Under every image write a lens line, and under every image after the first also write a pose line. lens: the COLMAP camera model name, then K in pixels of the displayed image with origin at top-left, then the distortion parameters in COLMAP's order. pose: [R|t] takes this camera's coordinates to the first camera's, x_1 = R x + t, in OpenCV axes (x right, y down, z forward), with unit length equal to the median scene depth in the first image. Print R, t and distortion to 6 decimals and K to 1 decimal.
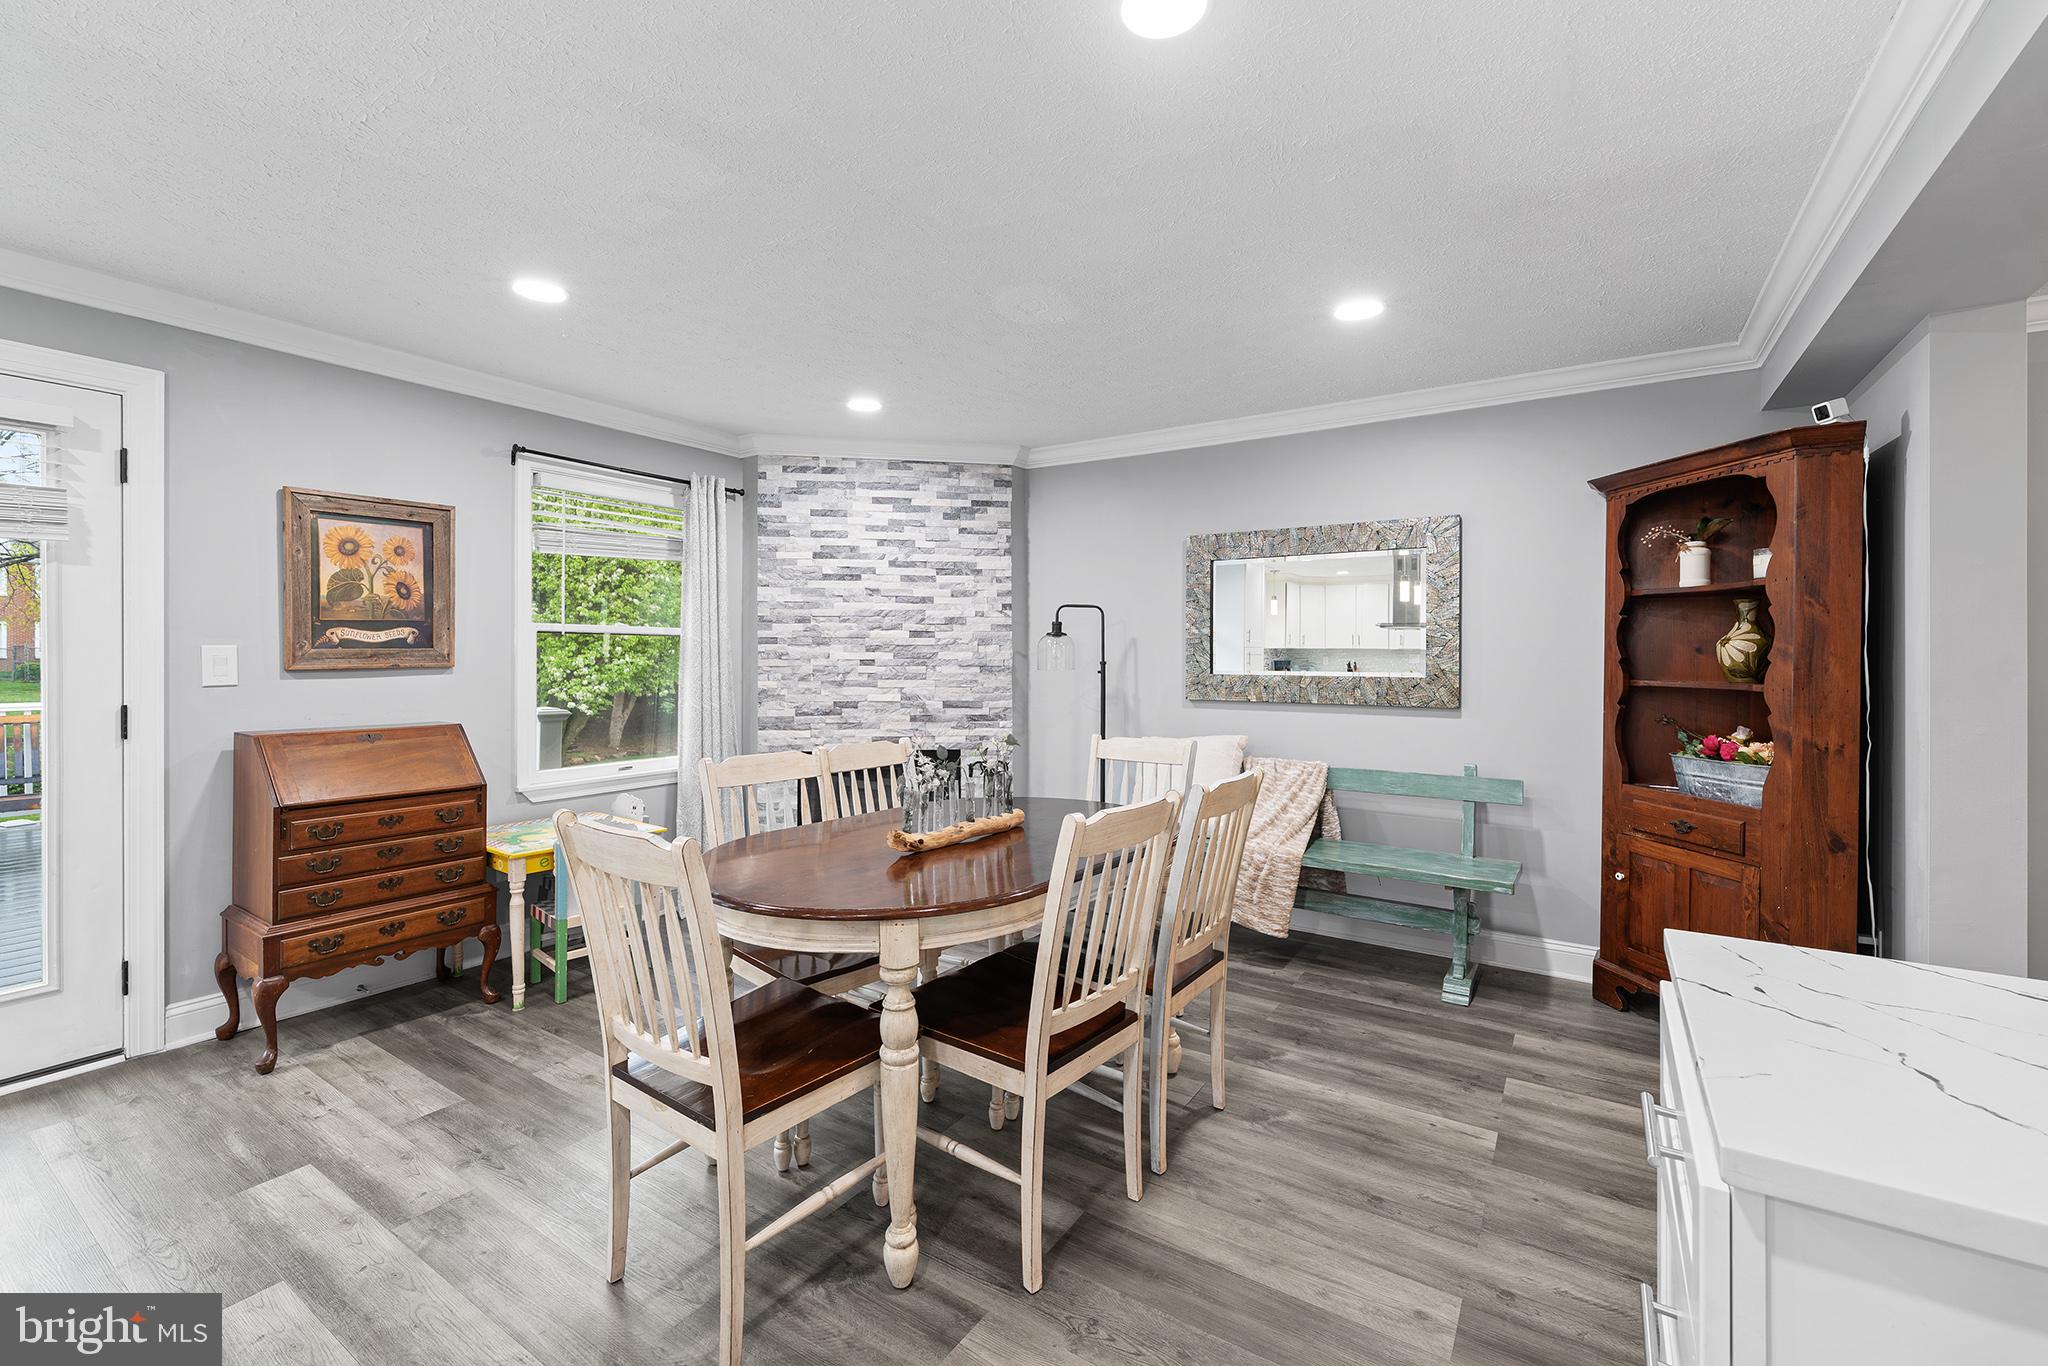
lens RADIAL K [[850.6, 0, 1024.3], [0, 850.6, 663.0], [0, 0, 1]] dist [-0.000058, -0.000414]
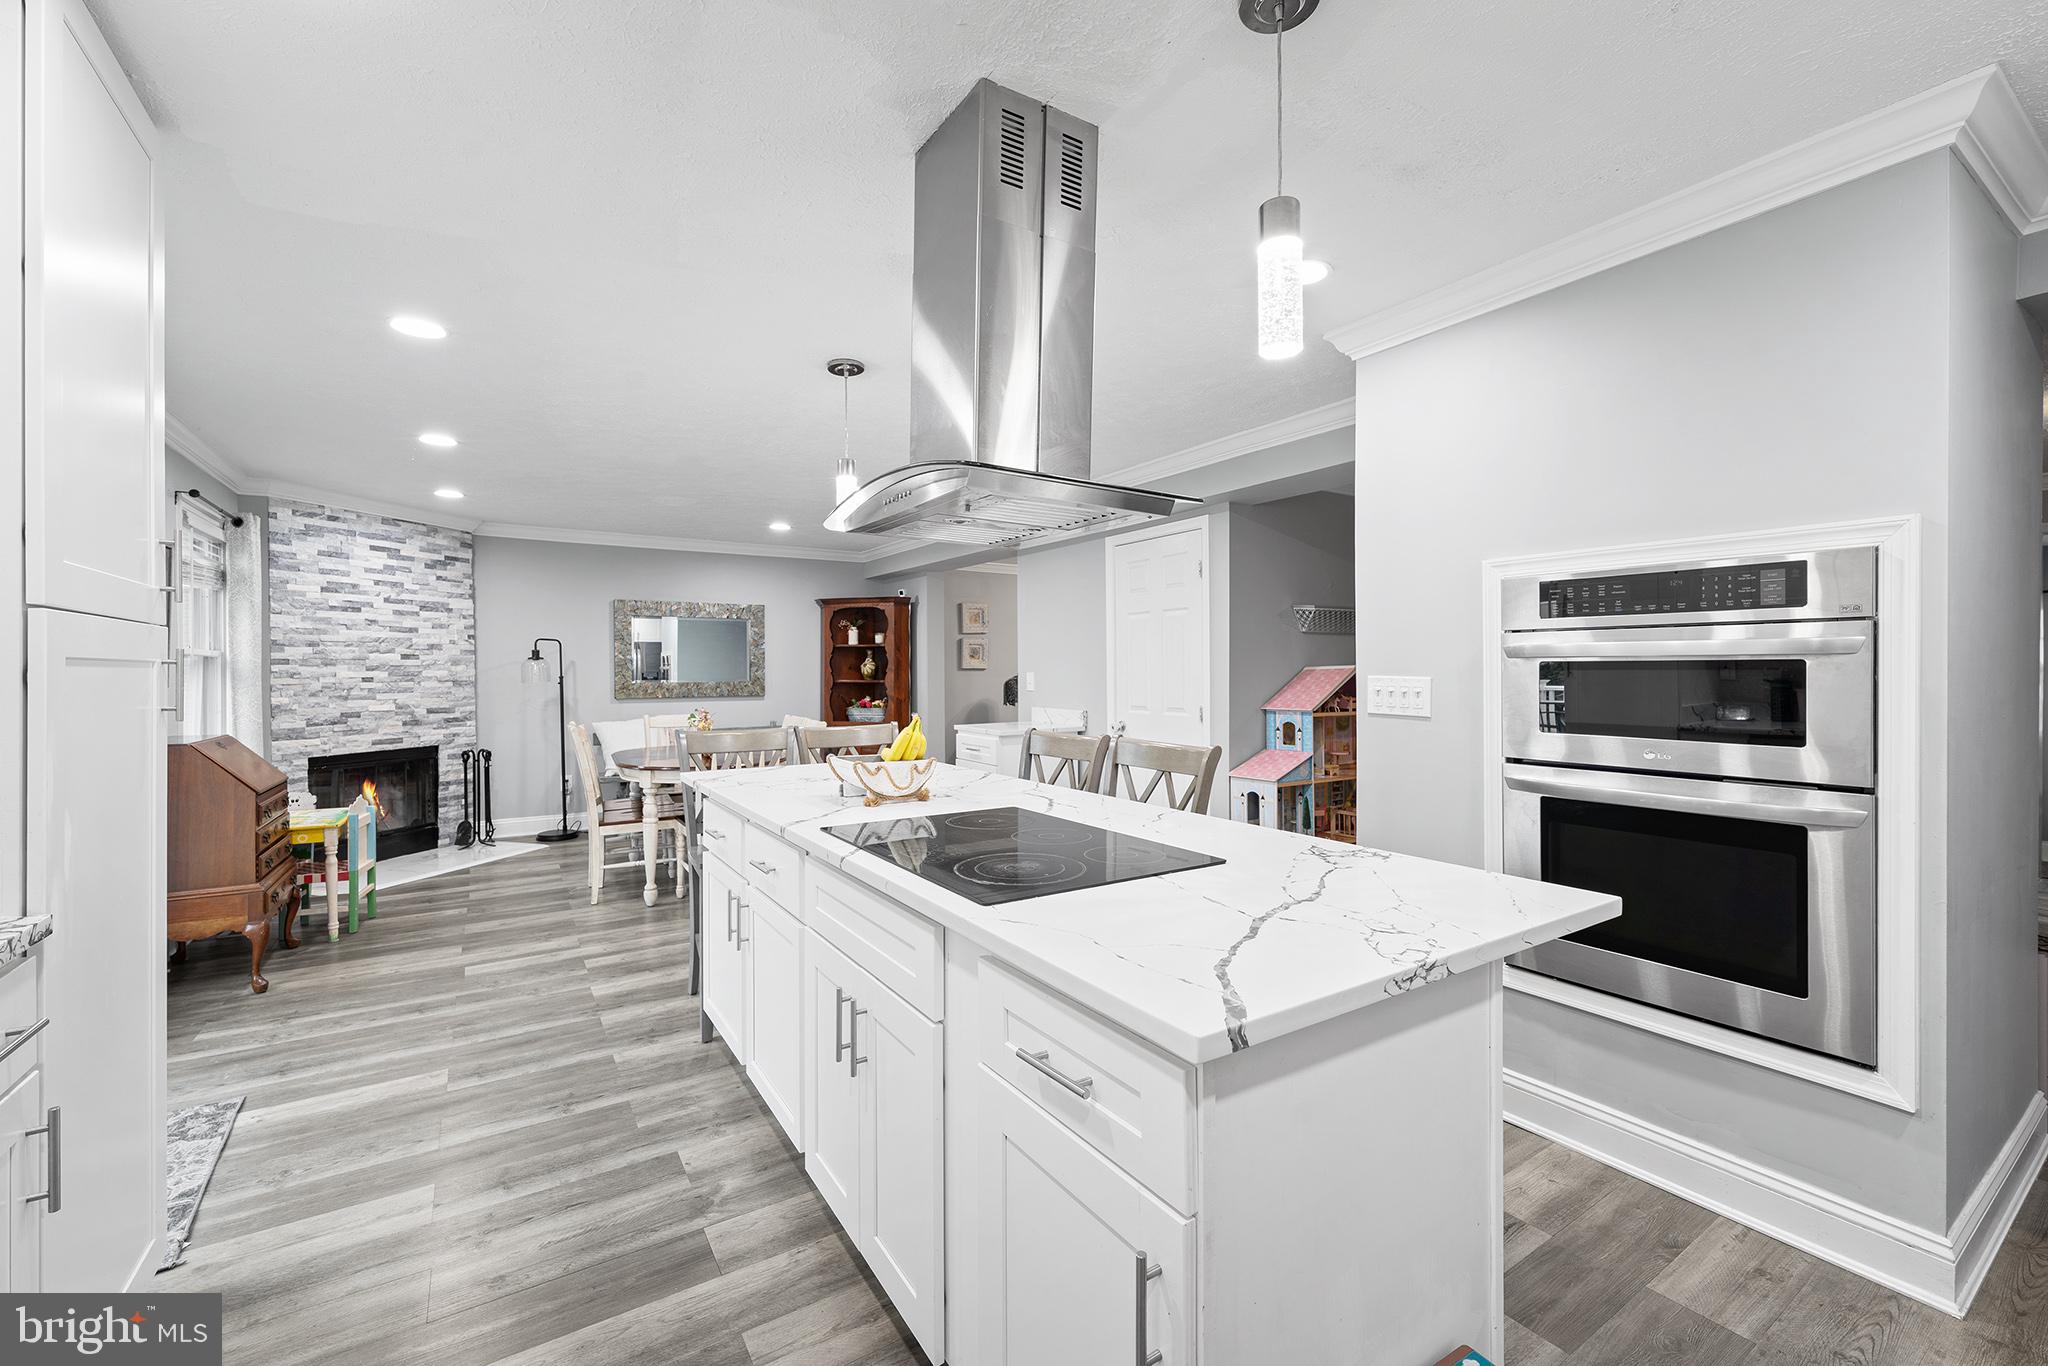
lens RADIAL K [[826.2, 0, 1021.8], [0, 826.2, 675.0], [0, 0, 1]] dist [0.000037, -0.000077]
pose [[0.404256, -0.011671, 0.914571, -0.894411], [0.012469, 0.999896, 0.007248, -0.004332], [-0.914561, 0.008474, 0.404359, -0.342932]]
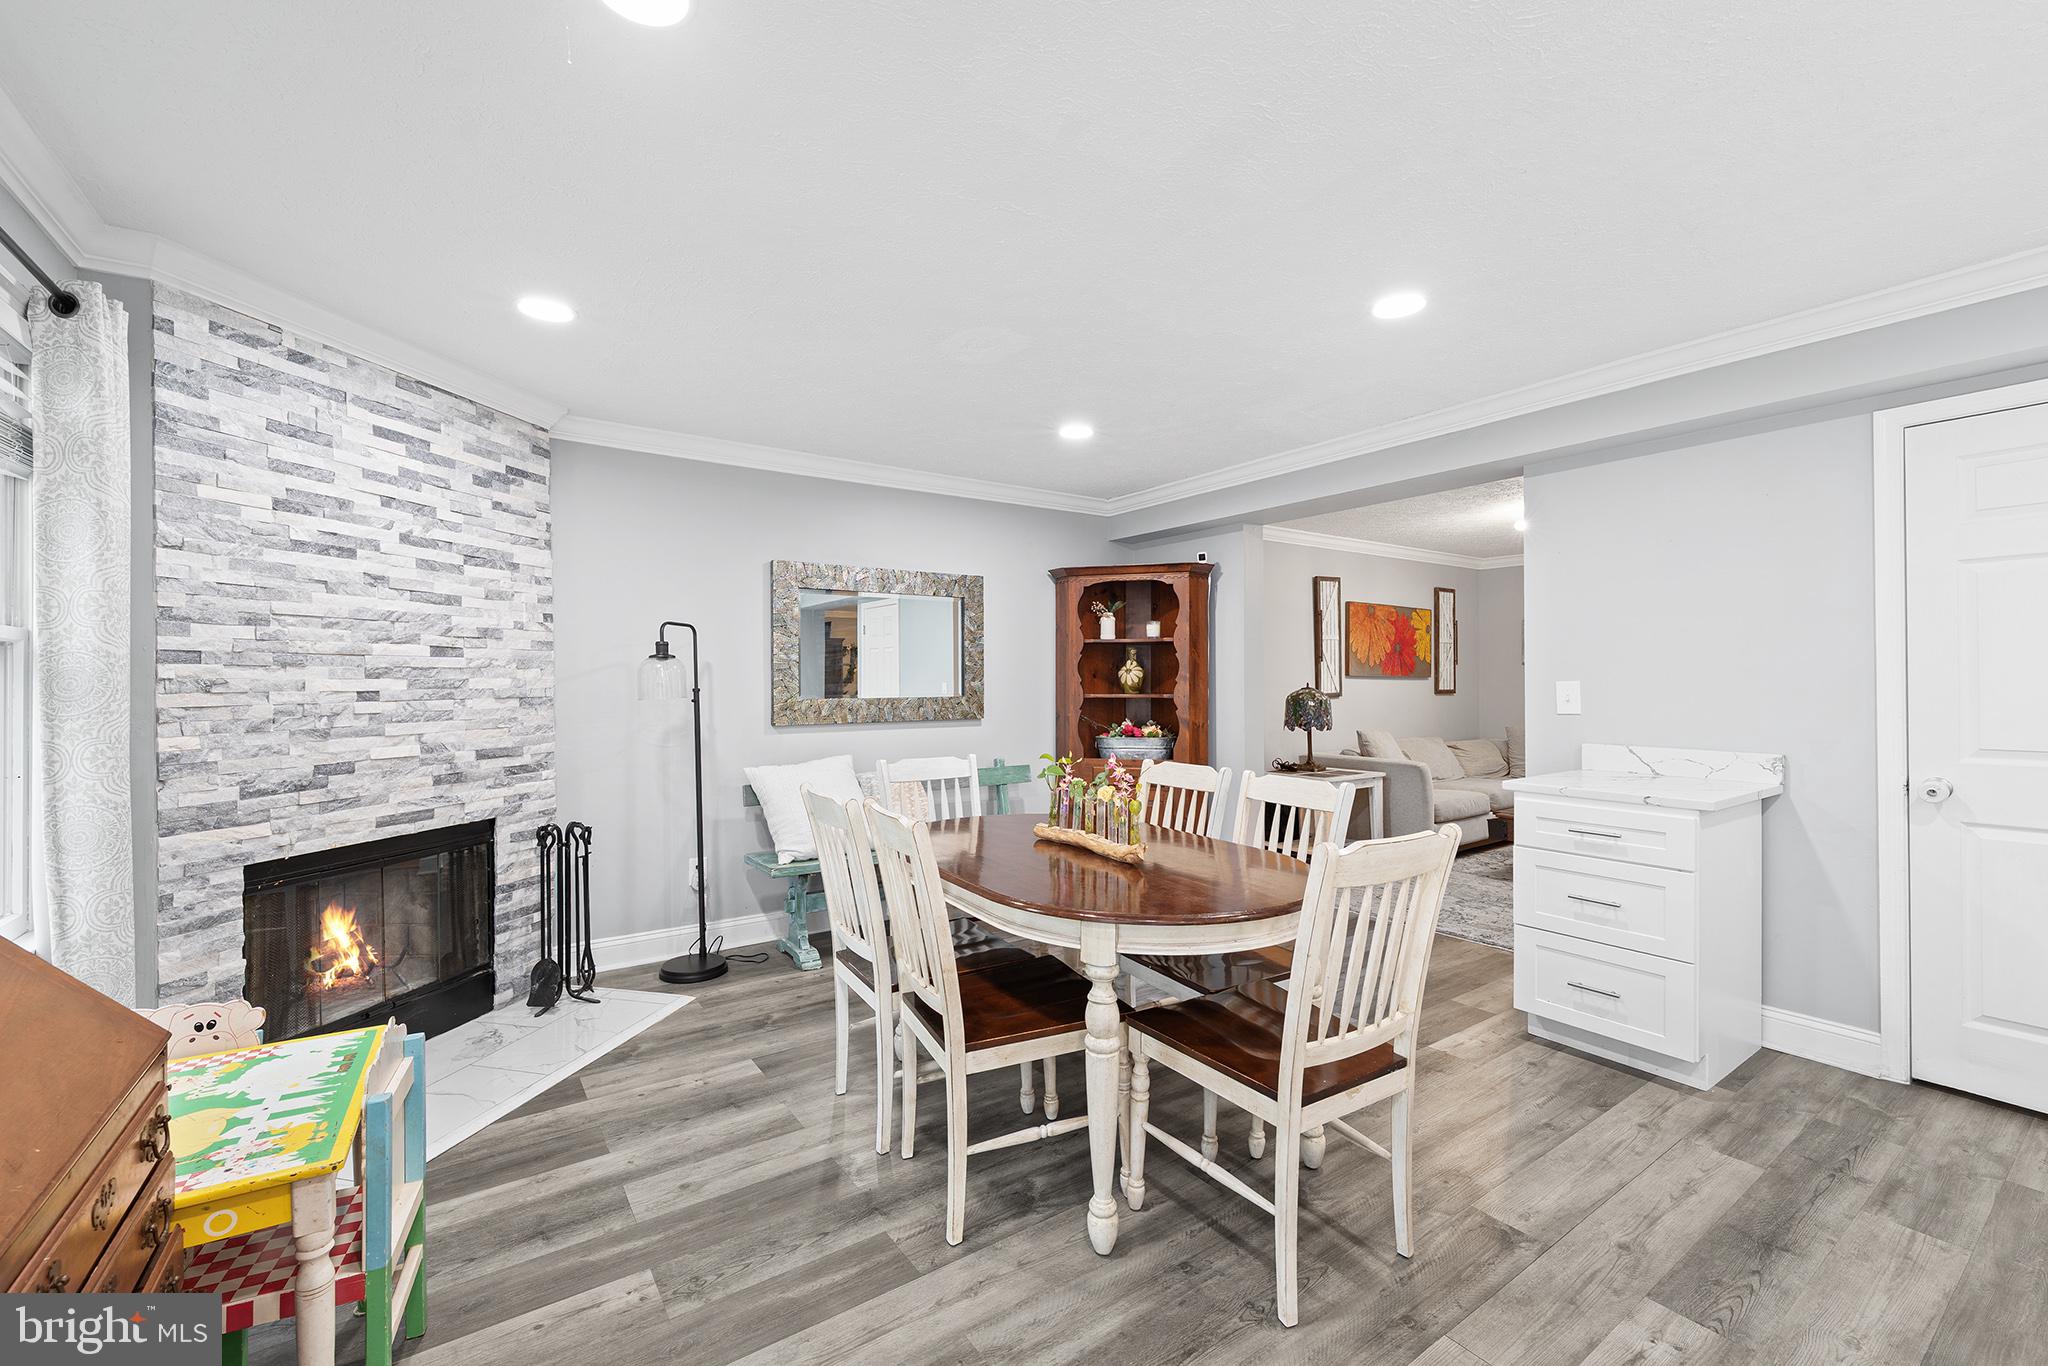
lens RADIAL K [[839.6, 0, 1024.0], [0, 839.6, 683.0], [0, 0, 1]] dist [-0.002547, -0.000177]
pose [[0.372259, -0.008444, 0.928091, -0.566392], [0.012421, 0.999914, 0.004116, -0.006530], [-0.928046, 0.009996, 0.372332, 0.346047]]
